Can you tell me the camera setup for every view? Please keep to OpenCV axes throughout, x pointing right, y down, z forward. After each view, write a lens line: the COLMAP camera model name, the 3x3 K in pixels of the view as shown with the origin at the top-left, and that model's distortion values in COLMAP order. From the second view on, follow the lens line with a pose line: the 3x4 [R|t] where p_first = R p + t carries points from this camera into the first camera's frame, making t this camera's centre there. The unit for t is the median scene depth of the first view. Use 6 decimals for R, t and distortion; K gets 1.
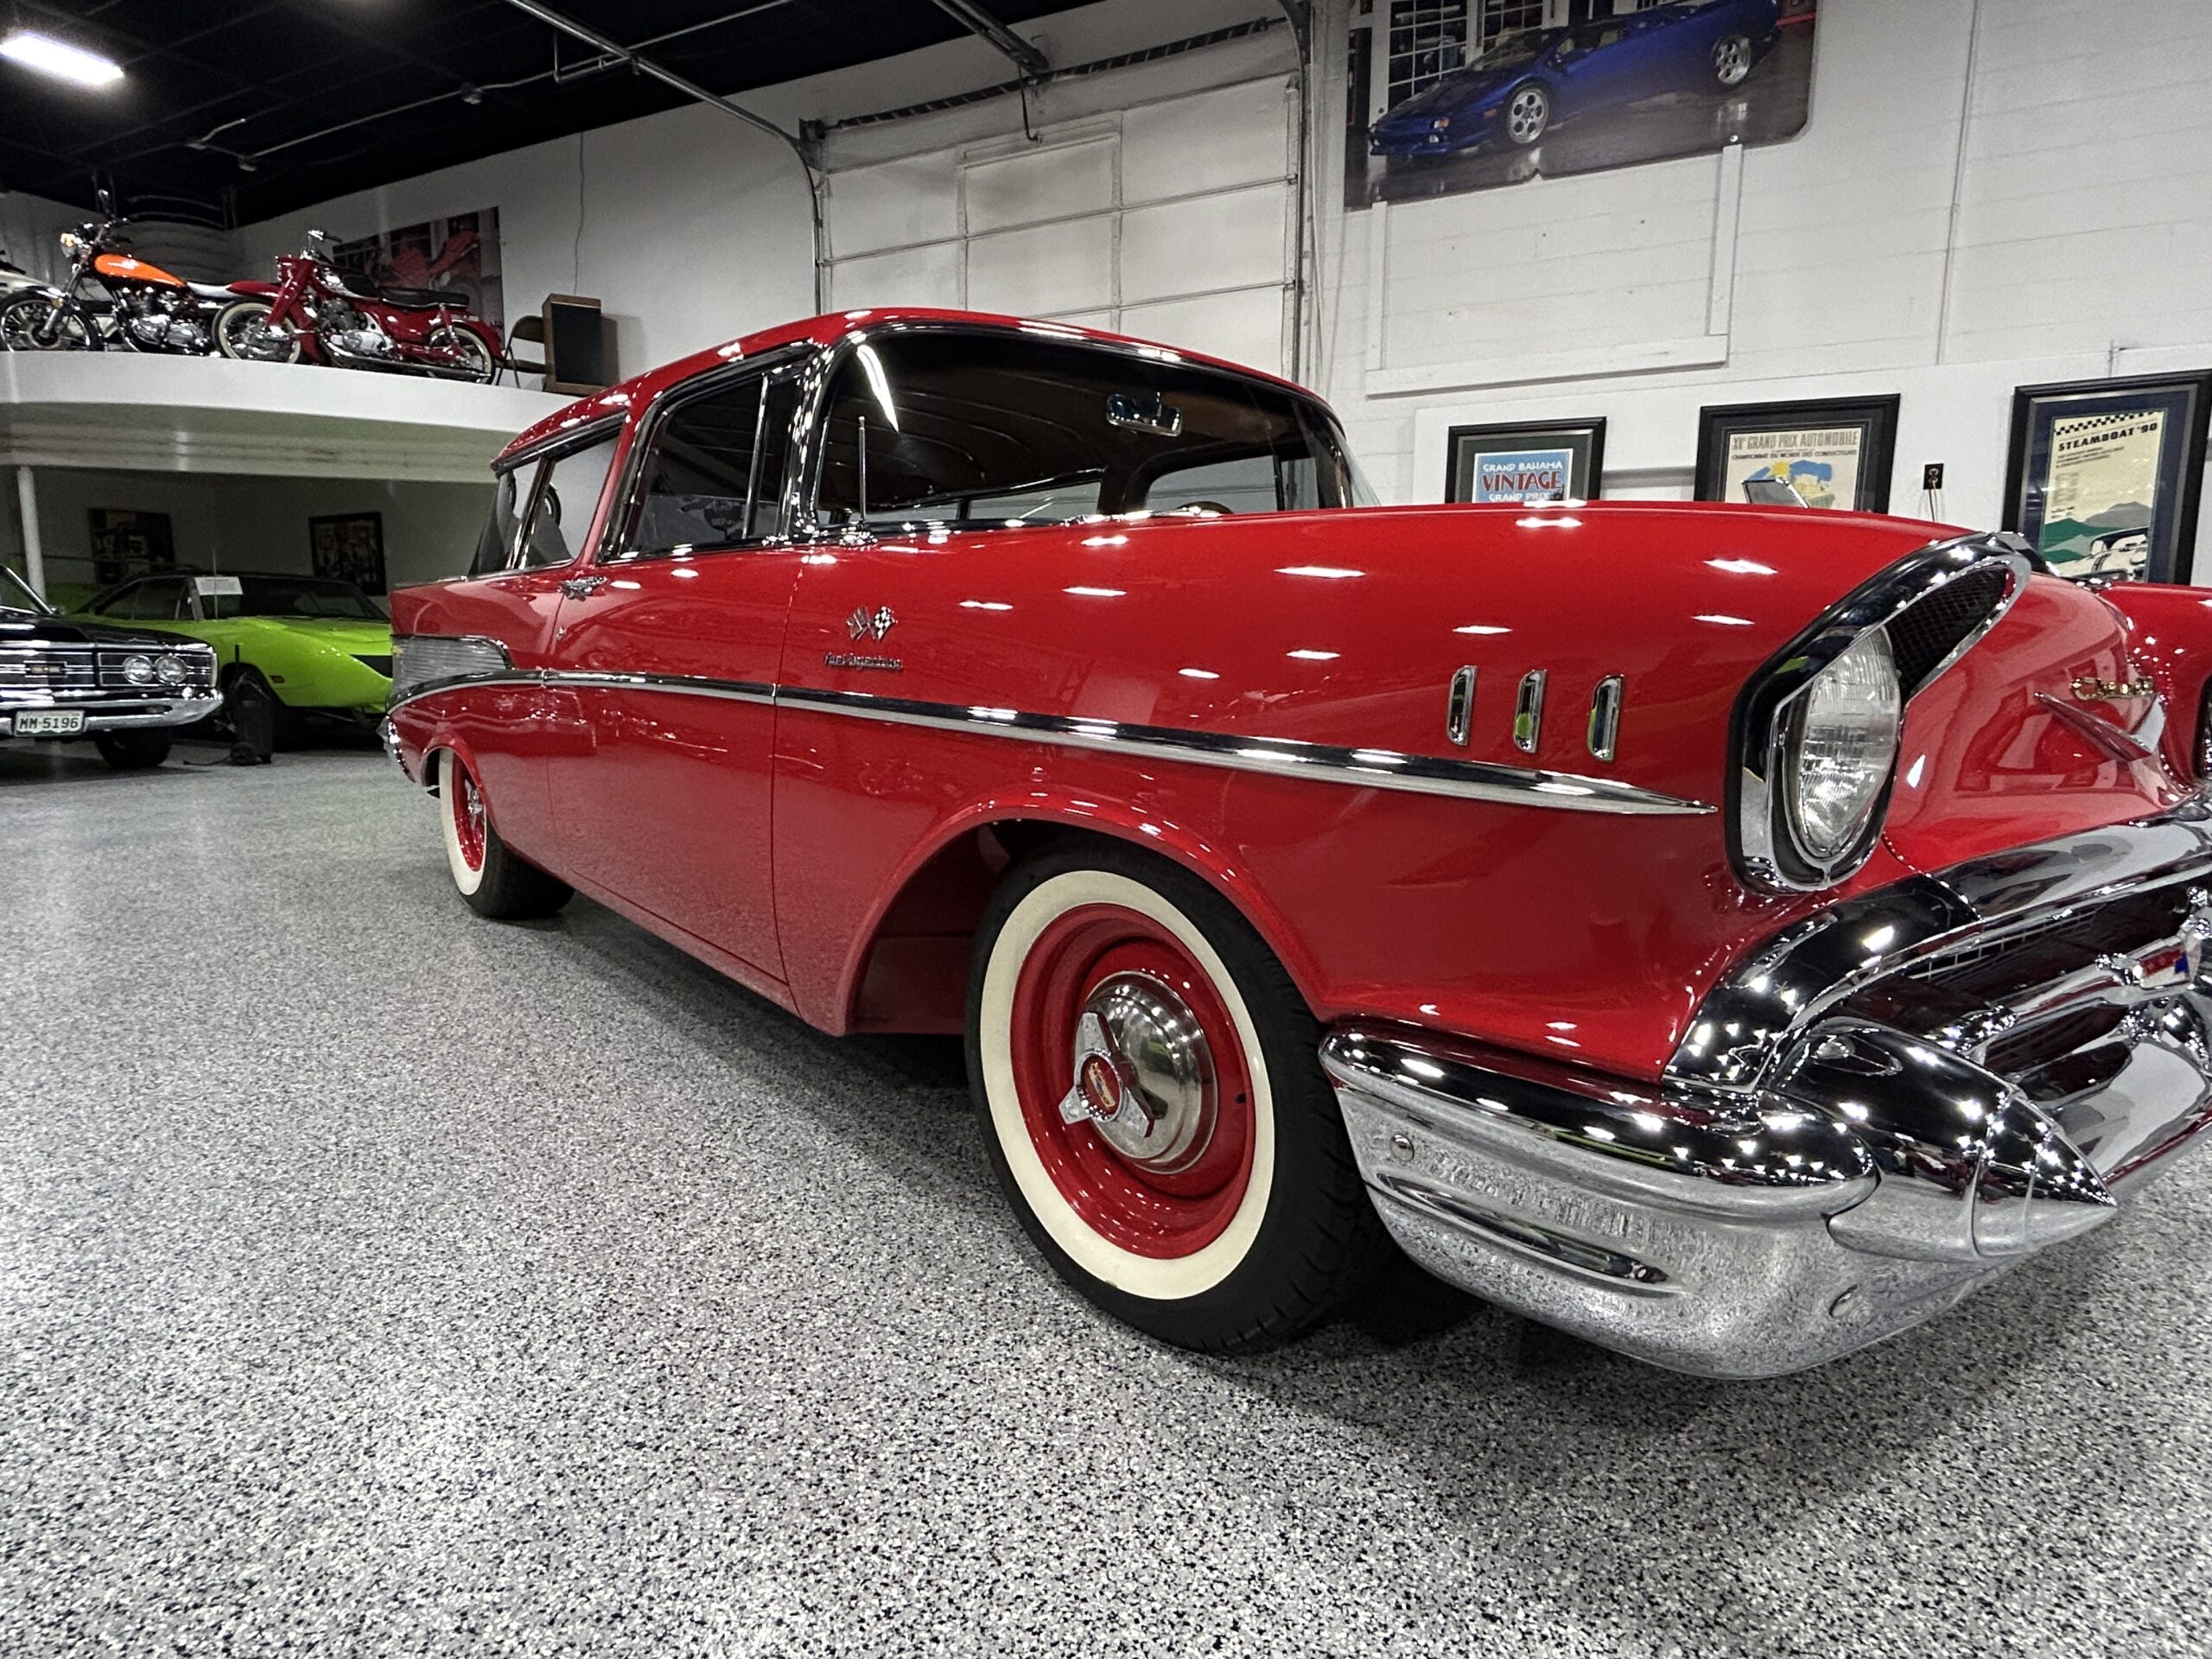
lens RADIAL K [[1238.0, 0, 1097.7], [0, 1238.0, 817.6], [0, 0, 1]] dist [-0.001910, -0.000487]
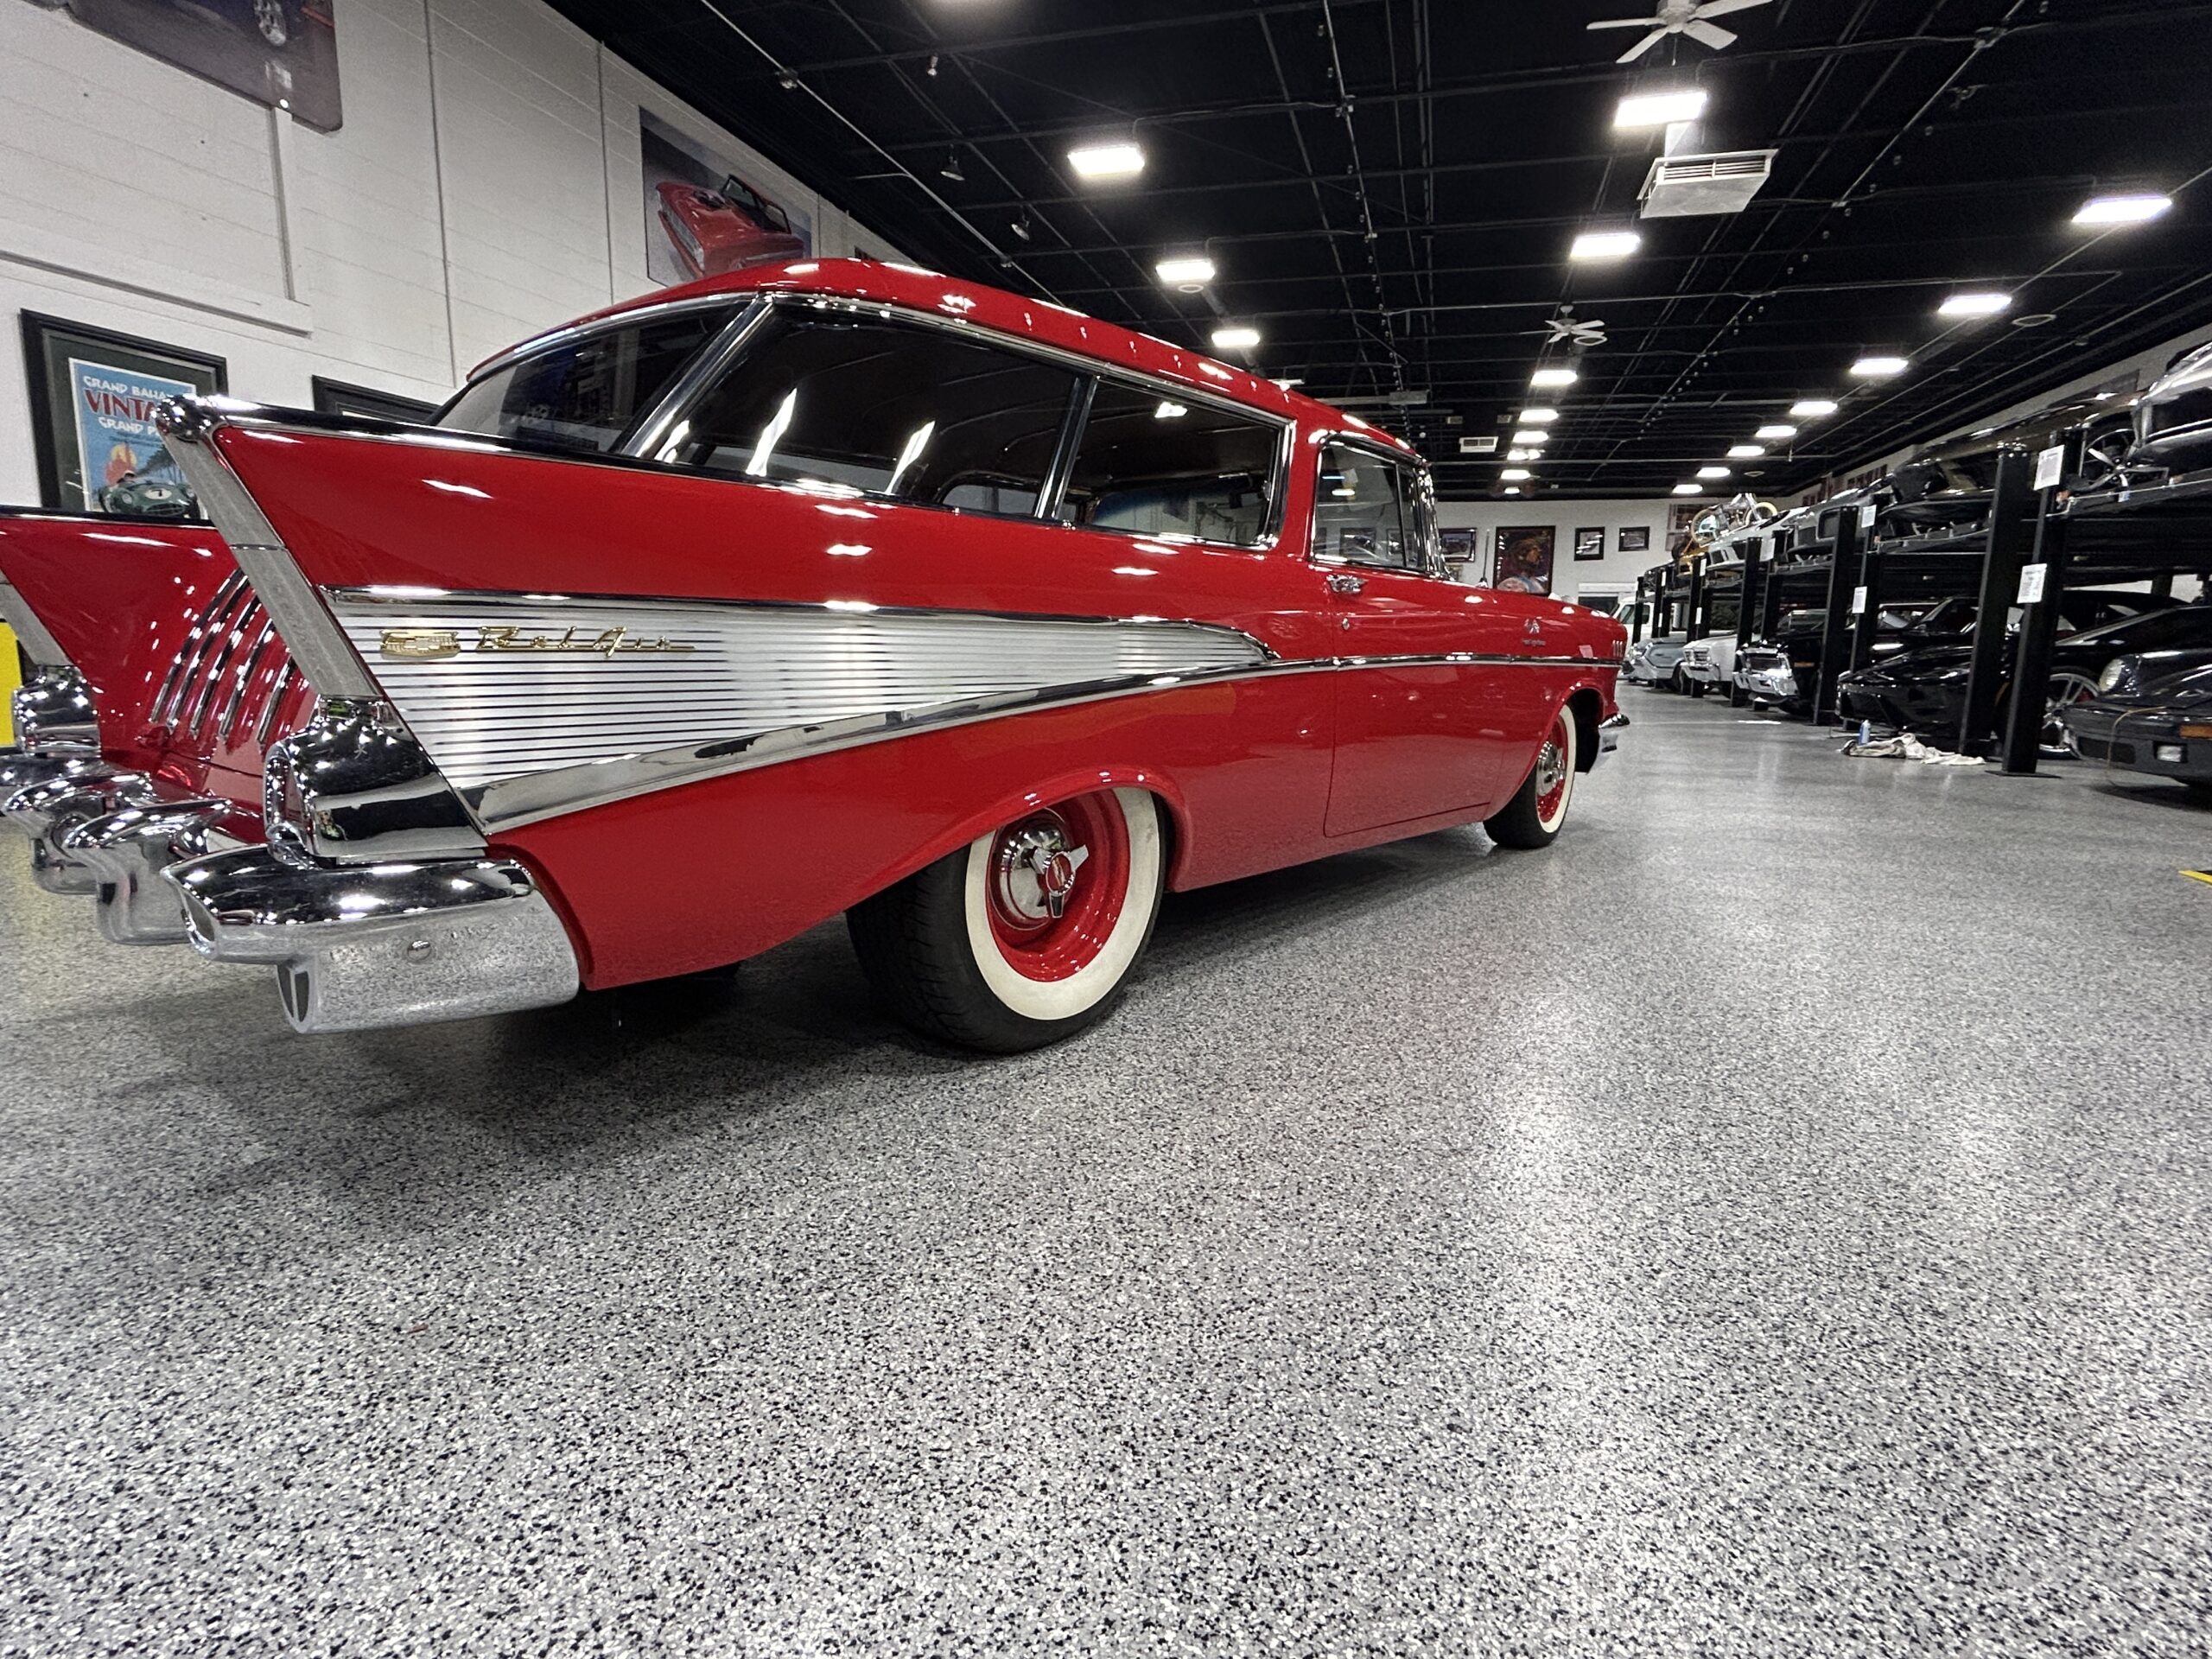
lens RADIAL K [[1144.7, 0, 1106.0], [0, 1144.7, 829.5], [0, 0, 1]] dist [-0.038481, 0.022916]
pose [[-0.188026, -0.174935, 0.966459, -0.554703], [0.118991, 0.972705, 0.199216, -0.075847], [-0.974929, 0.152458, -0.162078, 0.551448]]
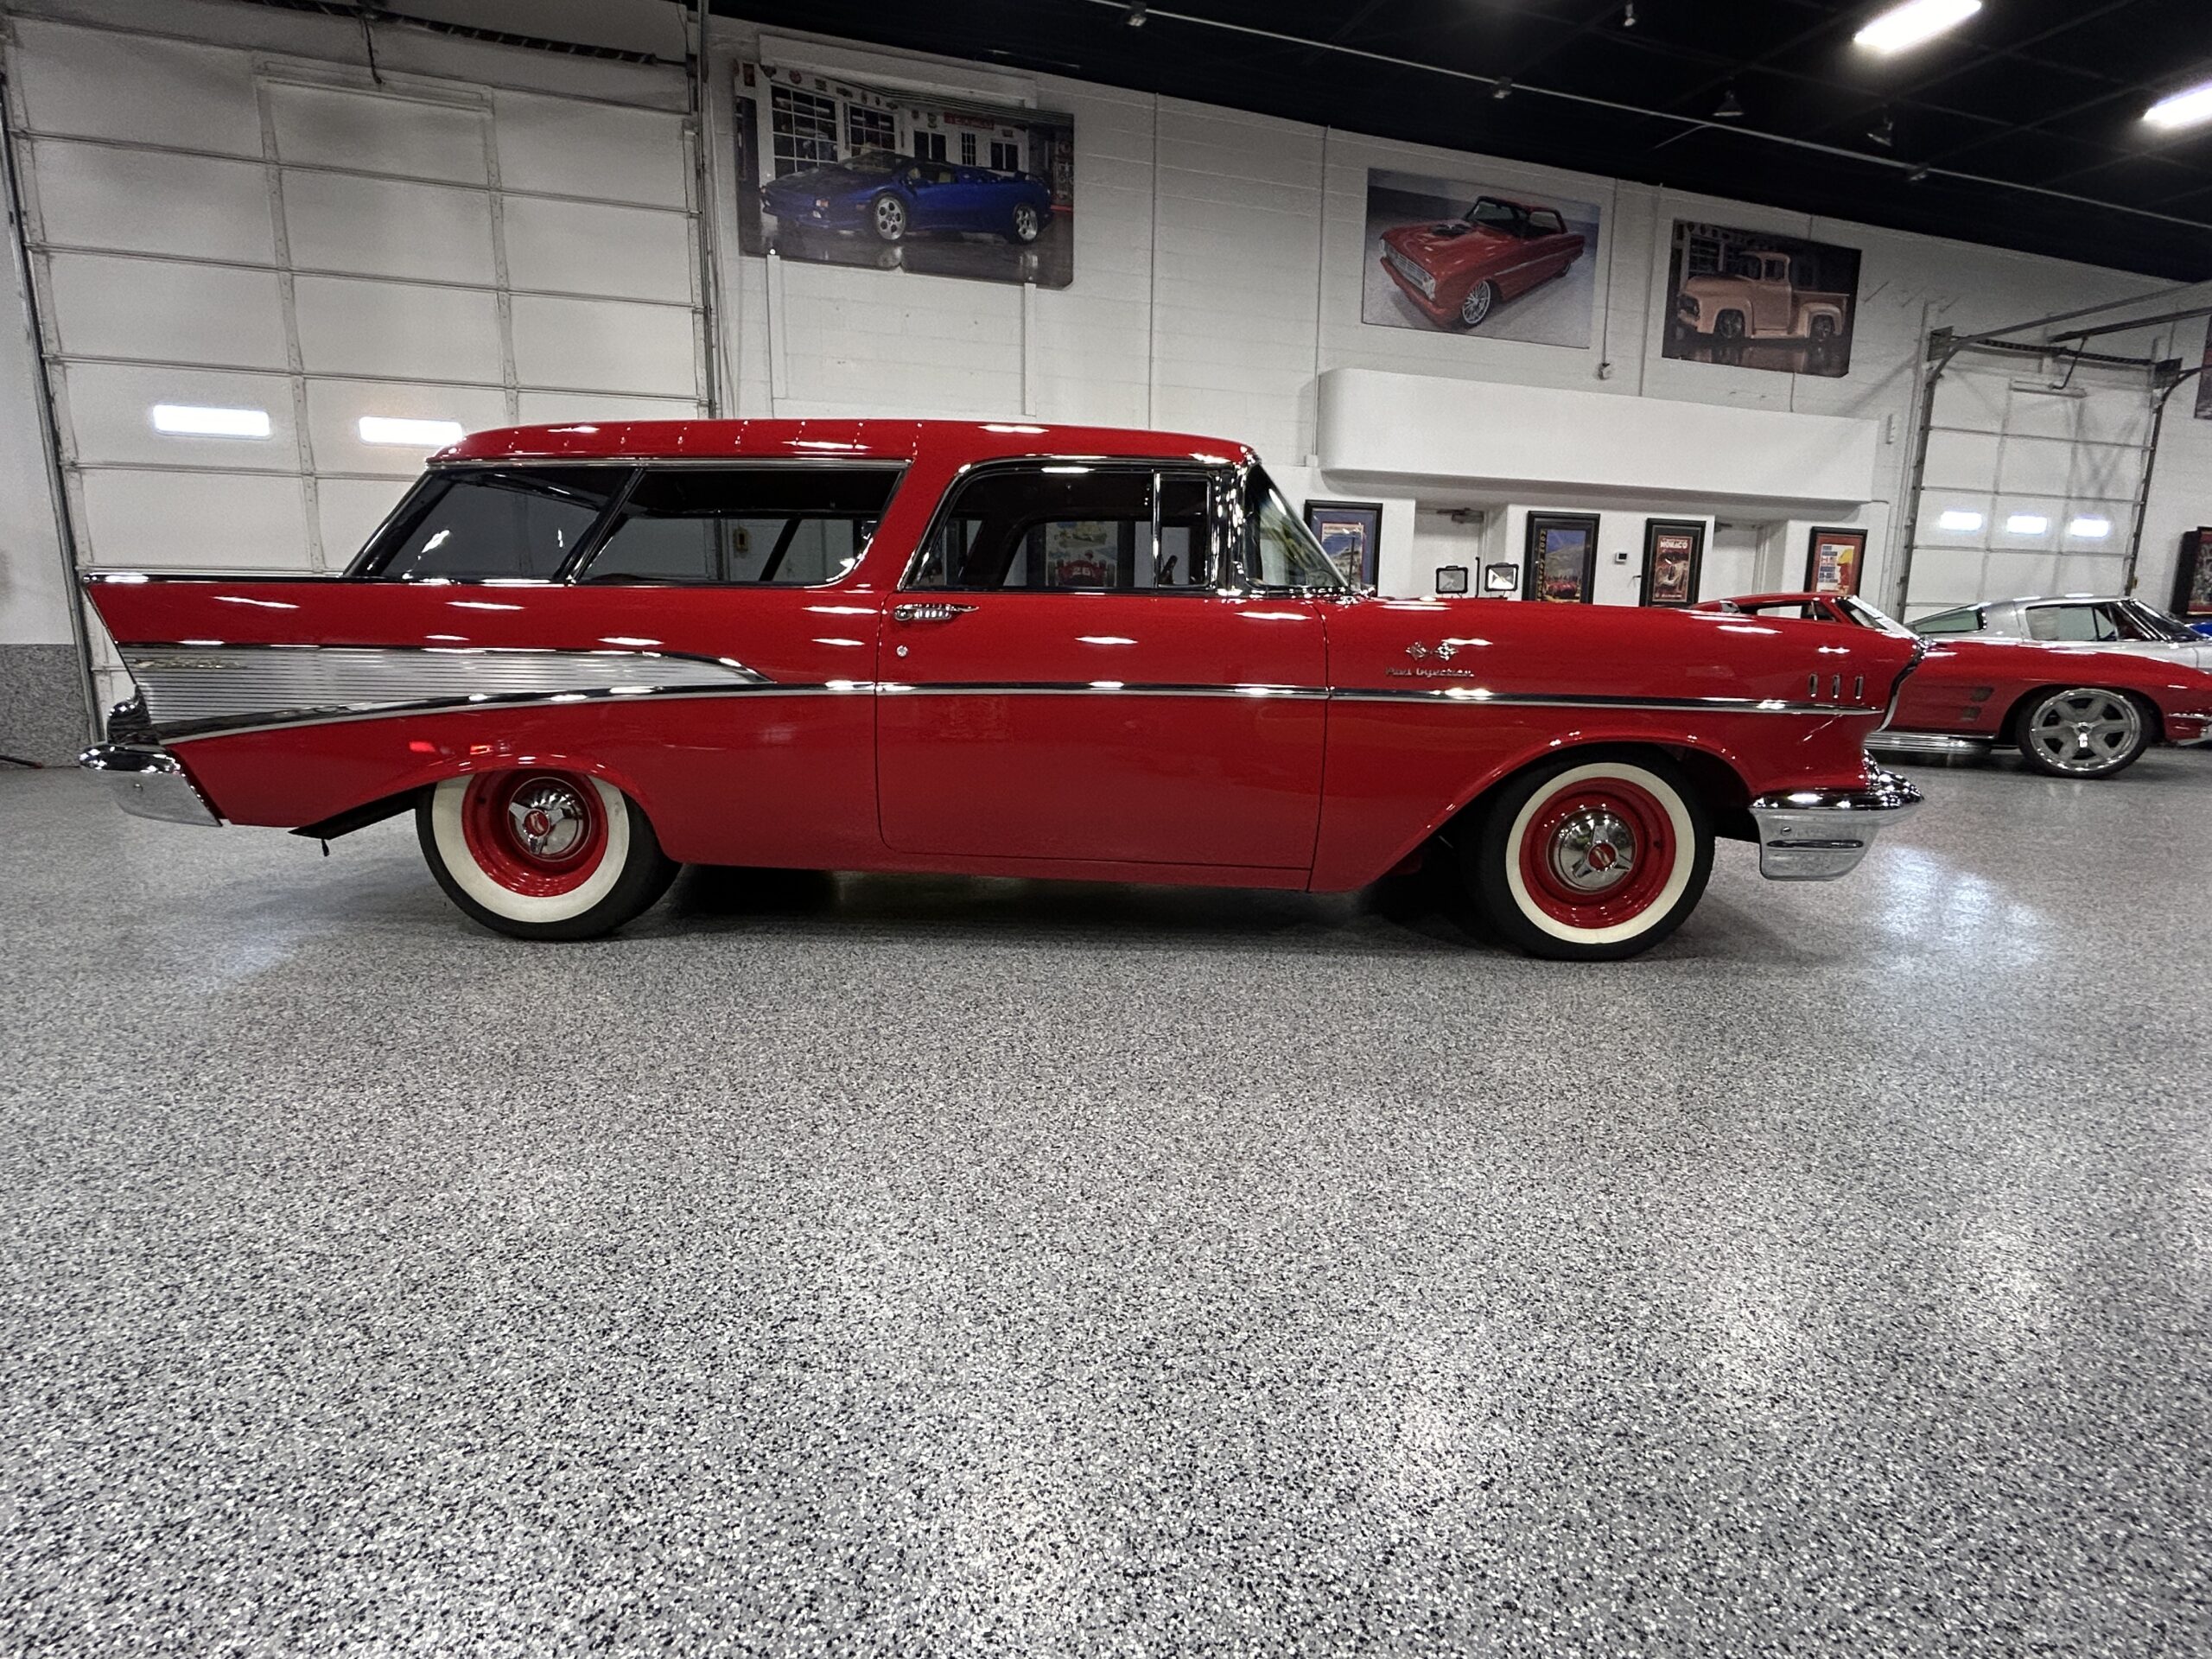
lens RADIAL K [[1122.5, 0, 1106.0], [0, 1122.5, 829.5], [0, 0, 1]] dist [-0.030307, 0.021265]
pose [[0.671545, -0.134774, 0.728604, -0.430308], [0.100233, 0.990804, 0.090892, -0.021448], [-0.734153, 0.011993, 0.678878, 0.057828]]
